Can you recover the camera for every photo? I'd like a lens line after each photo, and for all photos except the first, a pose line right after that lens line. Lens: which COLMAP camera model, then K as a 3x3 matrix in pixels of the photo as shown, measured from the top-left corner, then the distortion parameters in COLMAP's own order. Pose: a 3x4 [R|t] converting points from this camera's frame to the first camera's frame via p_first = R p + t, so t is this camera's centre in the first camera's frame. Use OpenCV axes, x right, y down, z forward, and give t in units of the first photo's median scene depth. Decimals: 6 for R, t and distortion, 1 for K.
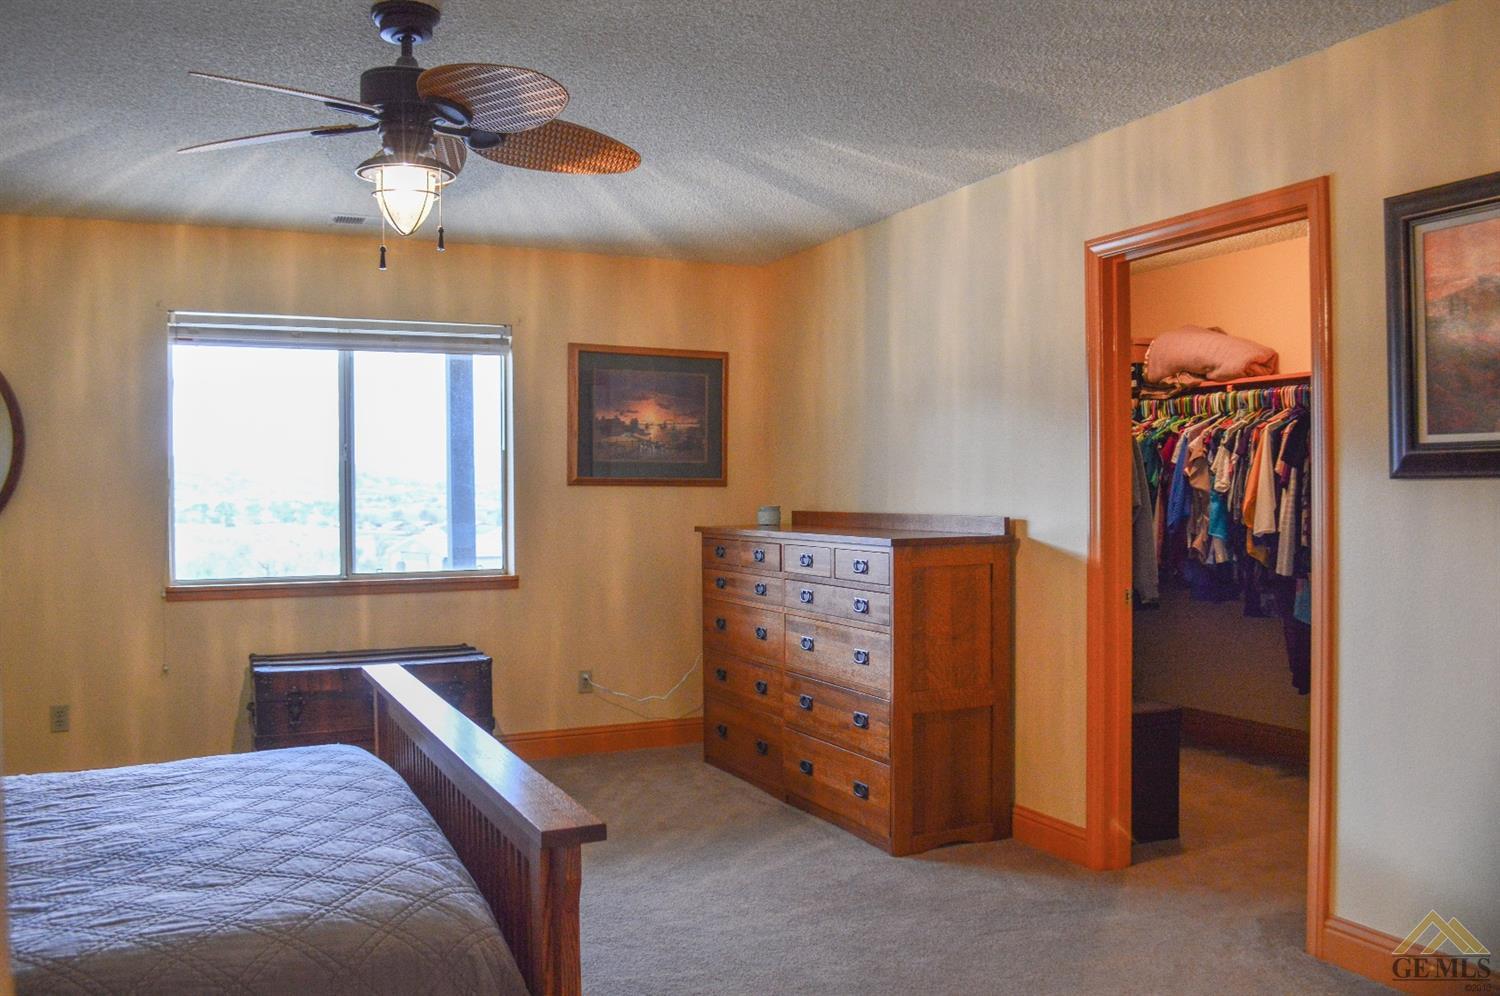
lens RADIAL K [[1213.3, 0, 750.0], [0, 1213.3, 498.0], [0, 0, 1]] dist [-0.081913, 0.009219]
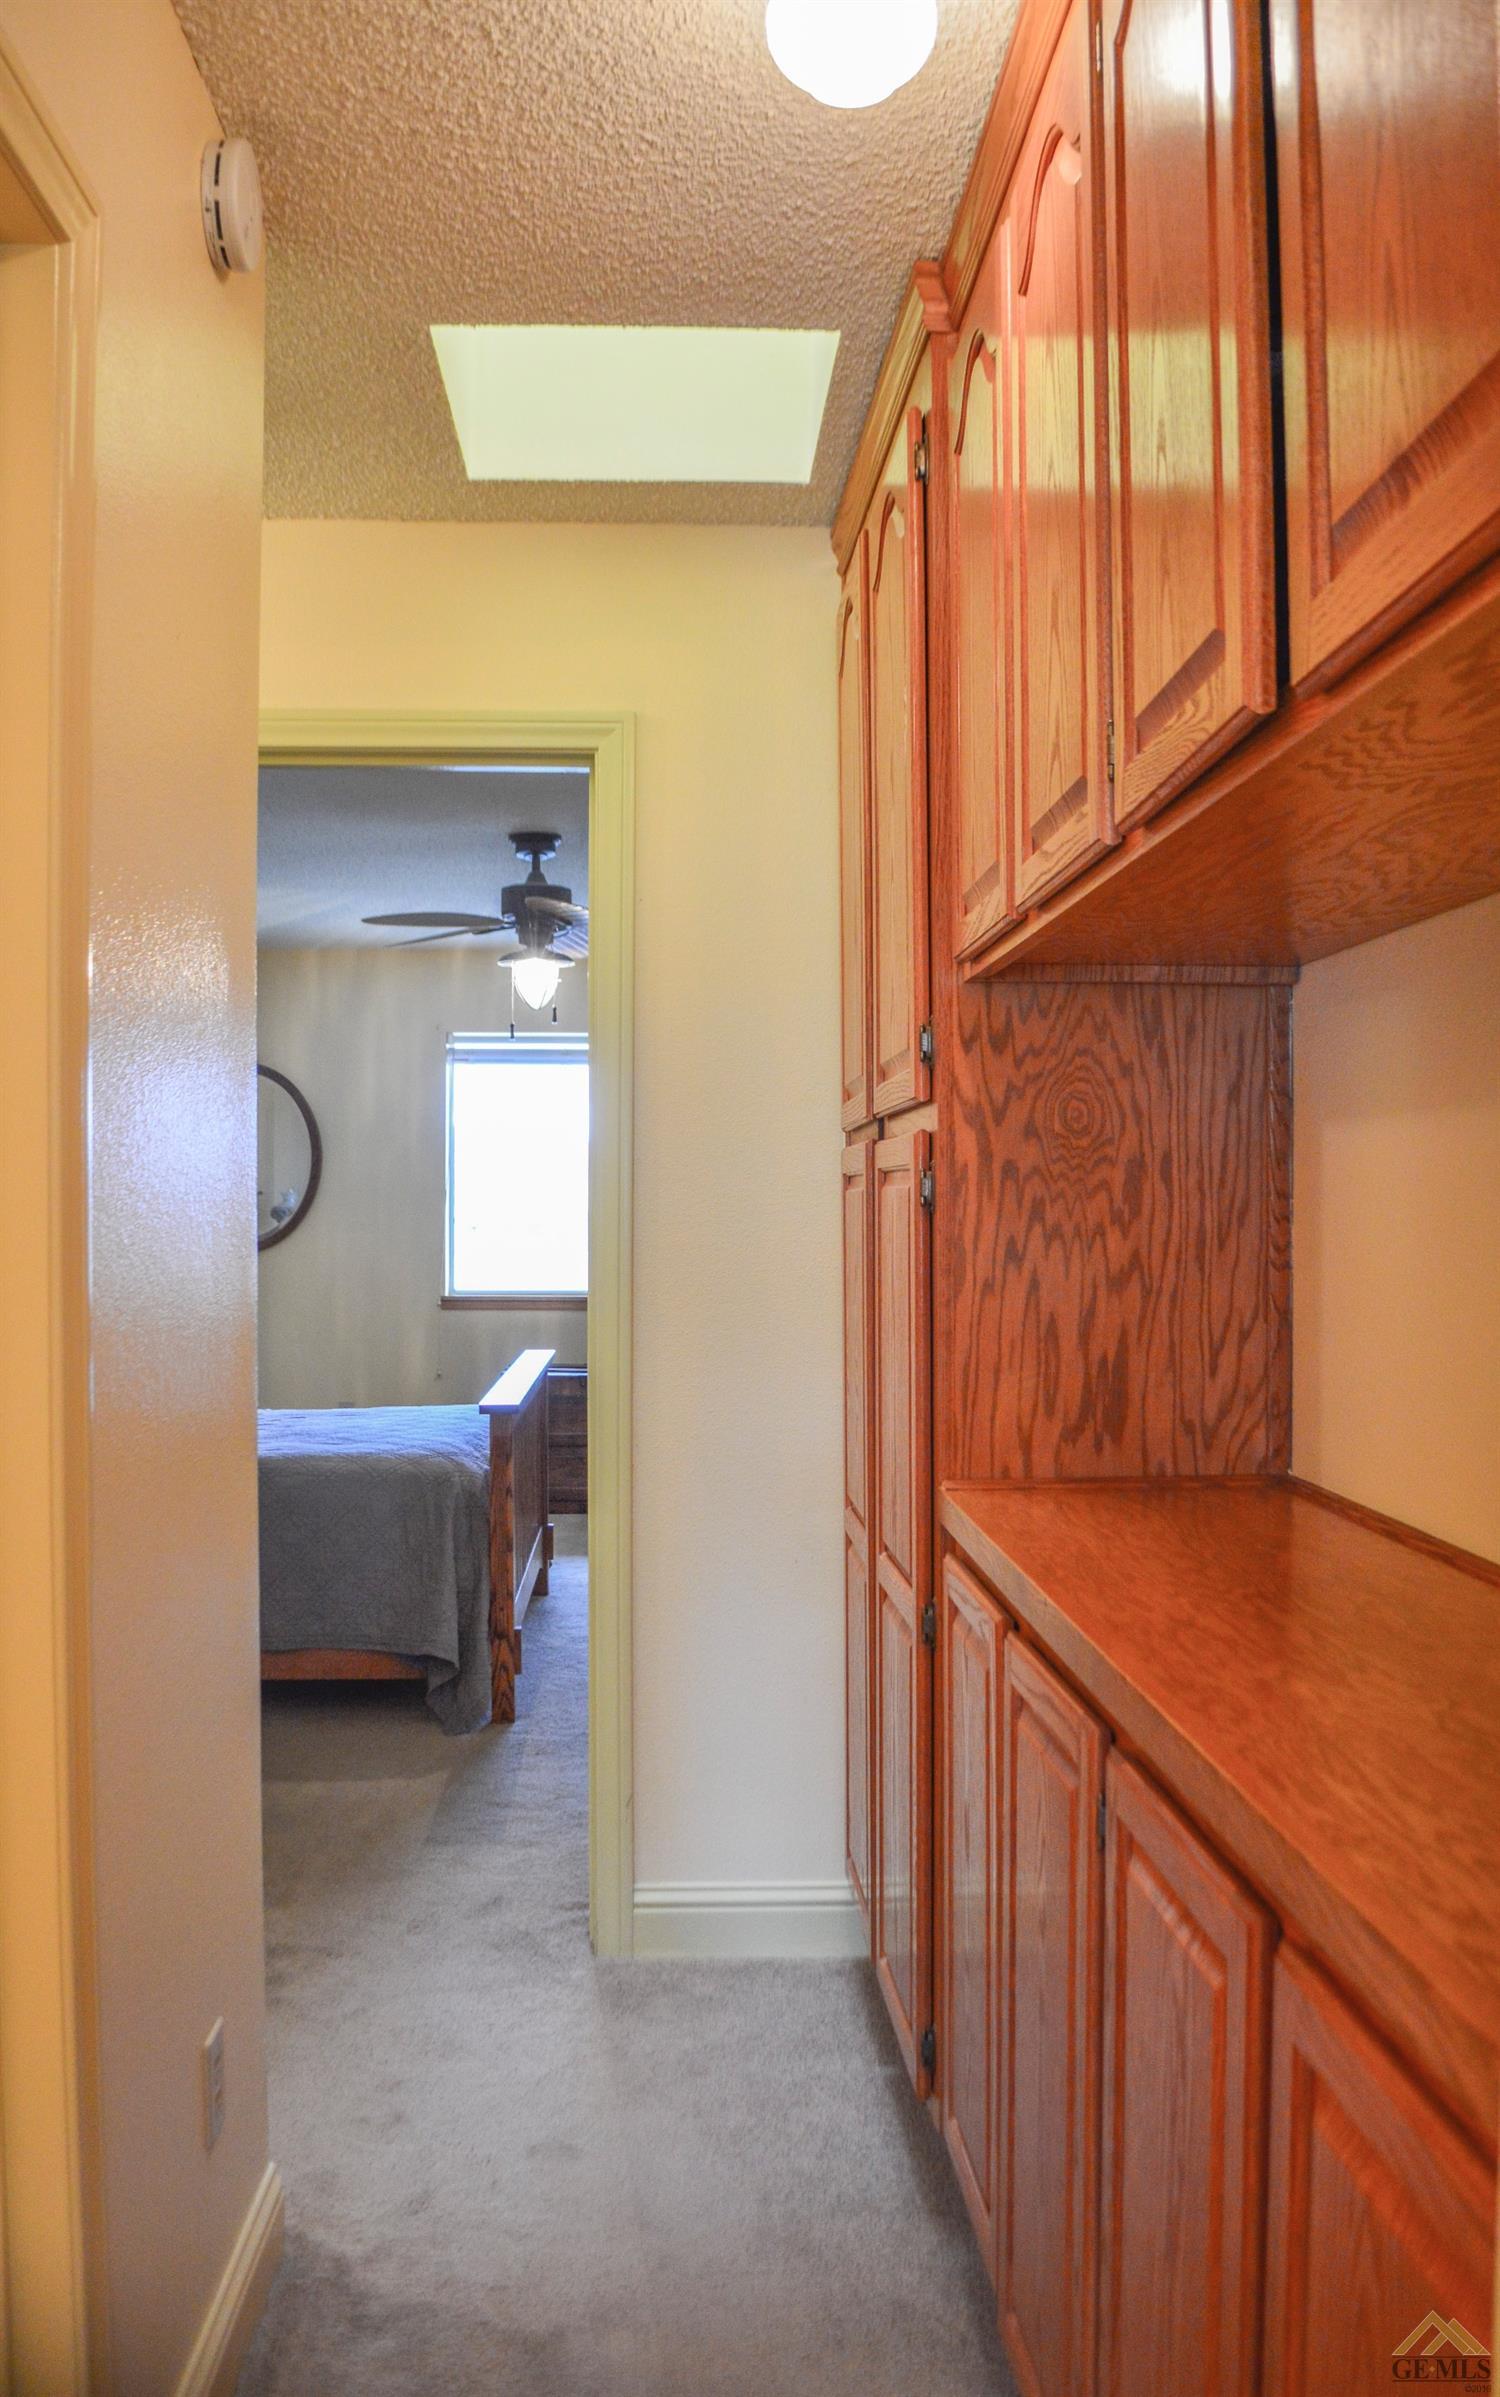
lens RADIAL K [[1941.8, 0, 750.0], [0, 1941.8, 1198.5], [0, 0, 1]] dist [-0.000352, -0.000052]
pose [[0.923756, 0.010769, -0.382831, 0.736684], [-0.015171, 0.999849, -0.008483, -0.000714], [0.382682, 0.013644, 0.923780, -0.850625]]
